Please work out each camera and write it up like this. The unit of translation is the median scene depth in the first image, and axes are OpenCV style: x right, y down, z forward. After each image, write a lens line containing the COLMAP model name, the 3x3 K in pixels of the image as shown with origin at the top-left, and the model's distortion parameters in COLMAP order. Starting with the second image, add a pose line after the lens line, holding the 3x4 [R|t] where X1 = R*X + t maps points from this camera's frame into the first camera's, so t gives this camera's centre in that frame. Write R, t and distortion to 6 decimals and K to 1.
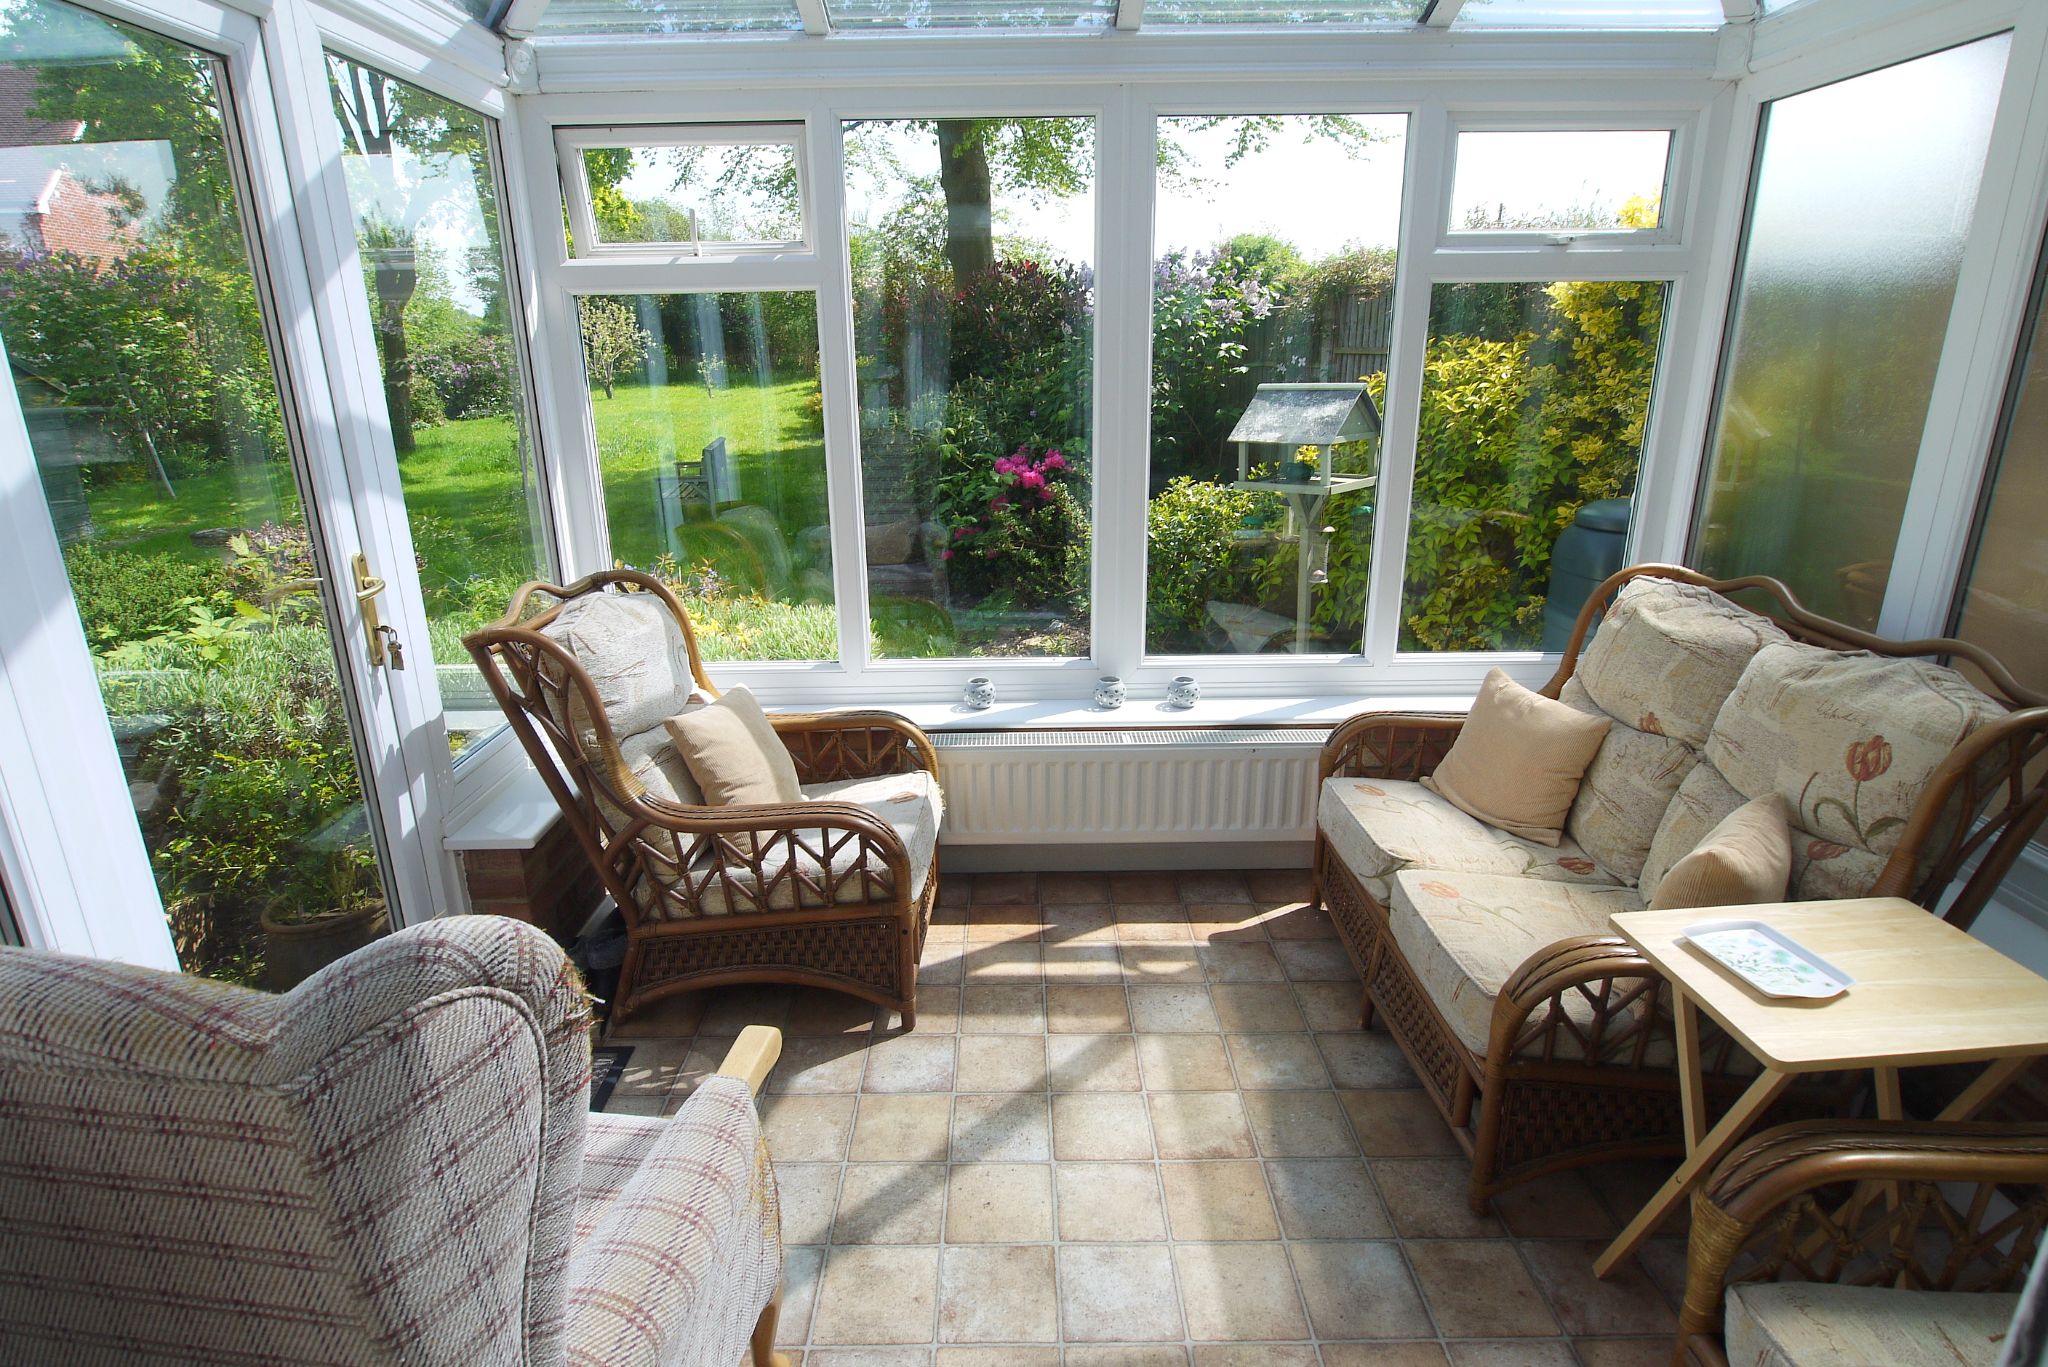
lens RADIAL K [[1102.7, 0, 1024.0], [0, 1102.7, 683.5], [0, 0, 1]] dist [-0.002156, -0.000839]
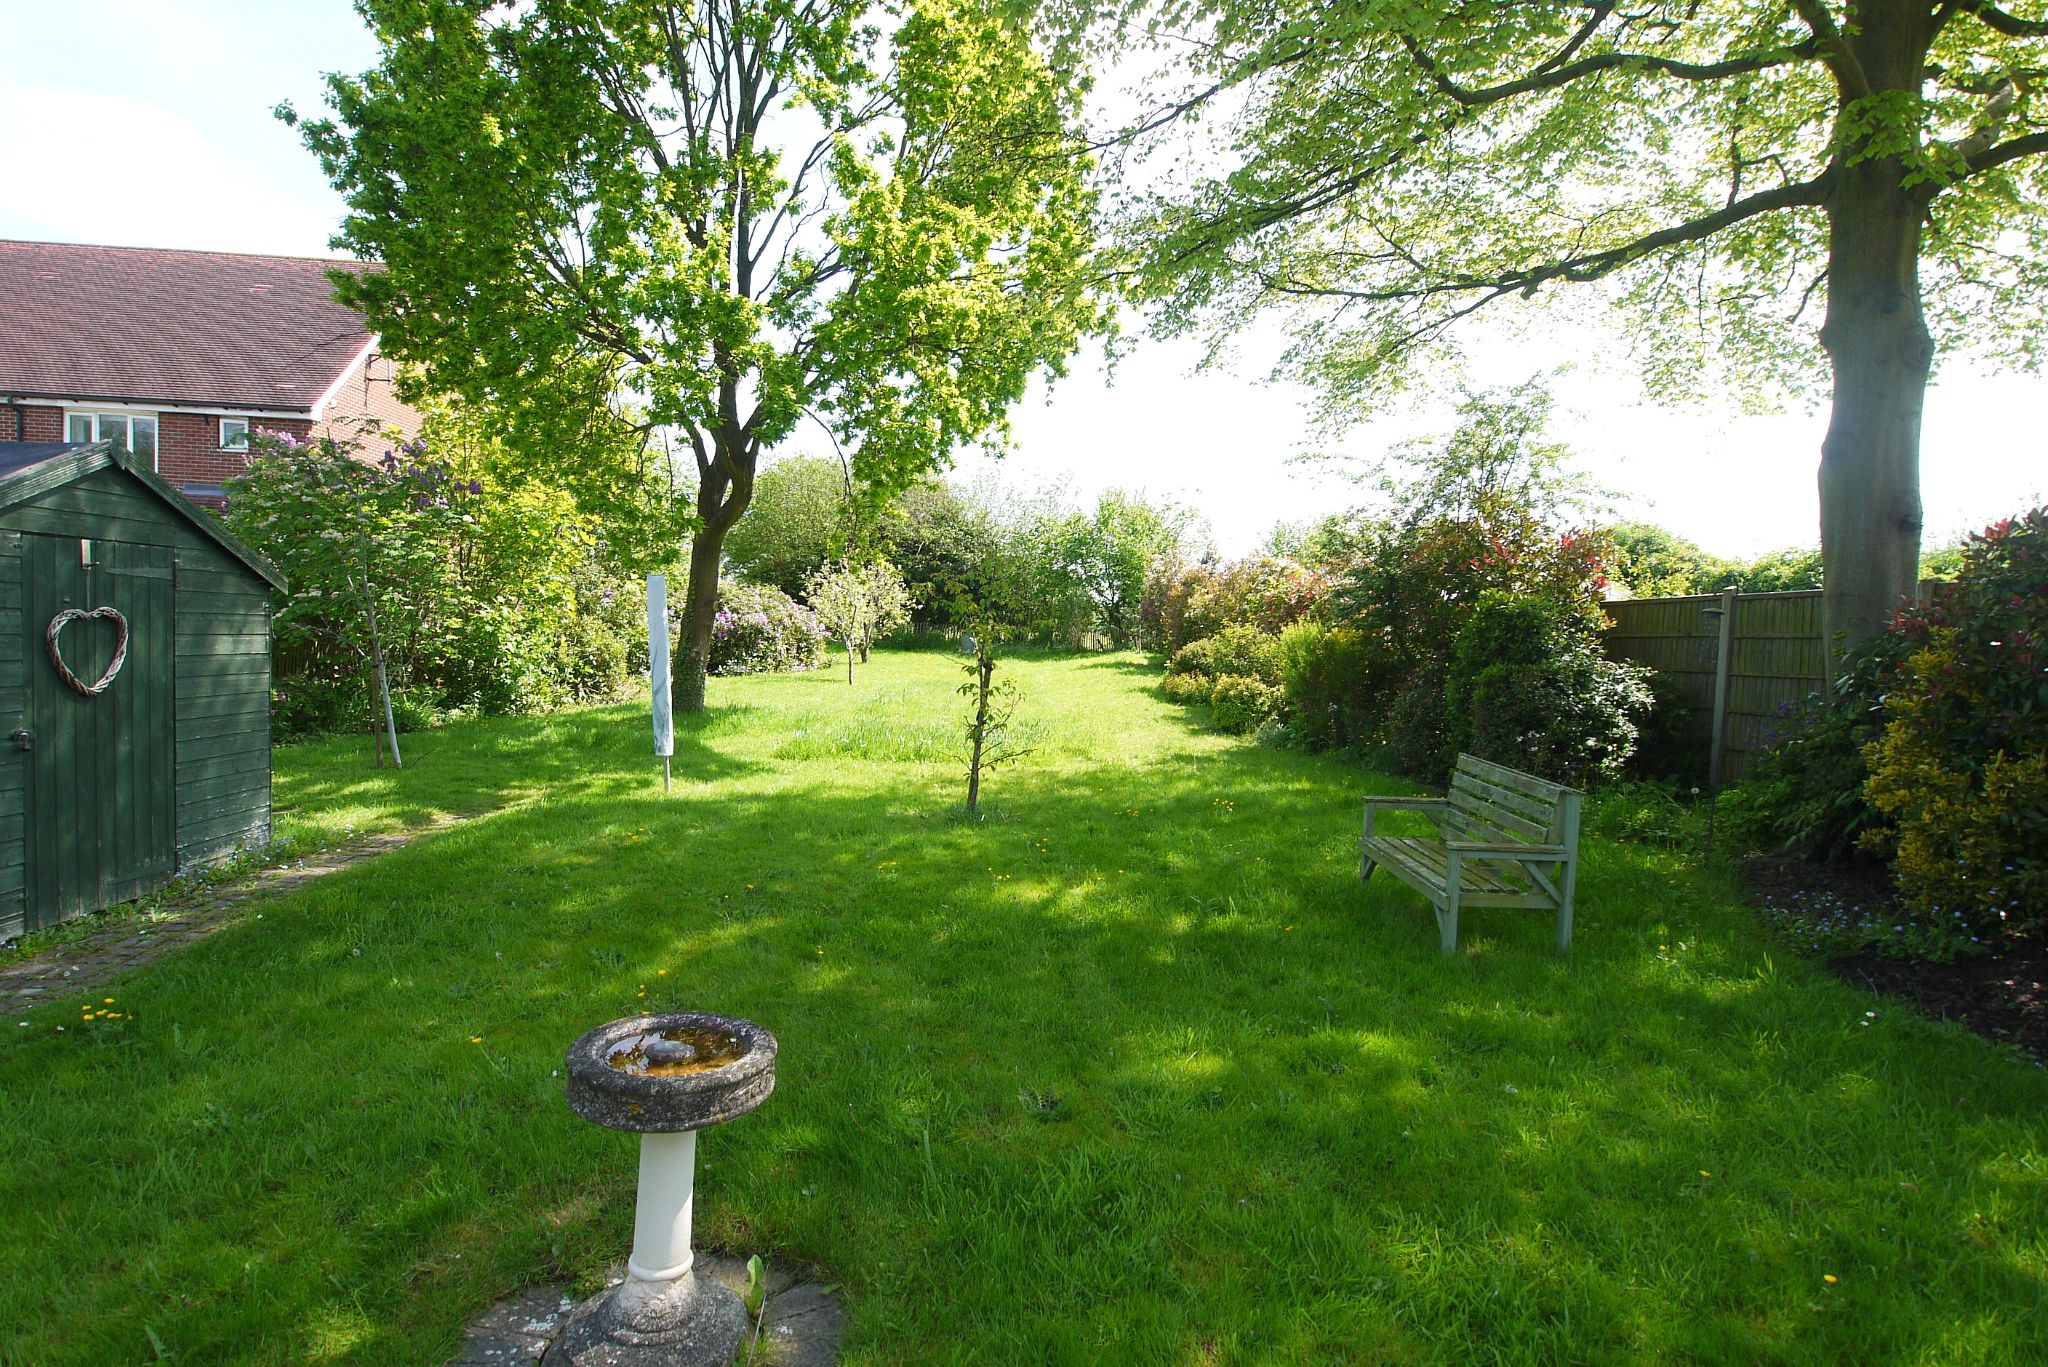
lens RADIAL K [[1047.3, 0, 1030.5], [0, 1047.3, 710.5], [0, 0, 1]] dist [0.000075, -0.000038]
pose [[0.994570, 0.063825, -0.082194, -0.277996], [-0.080663, 0.971843, -0.221393, -0.074106], [0.065749, 0.226821, 0.971715, 0.324734]]
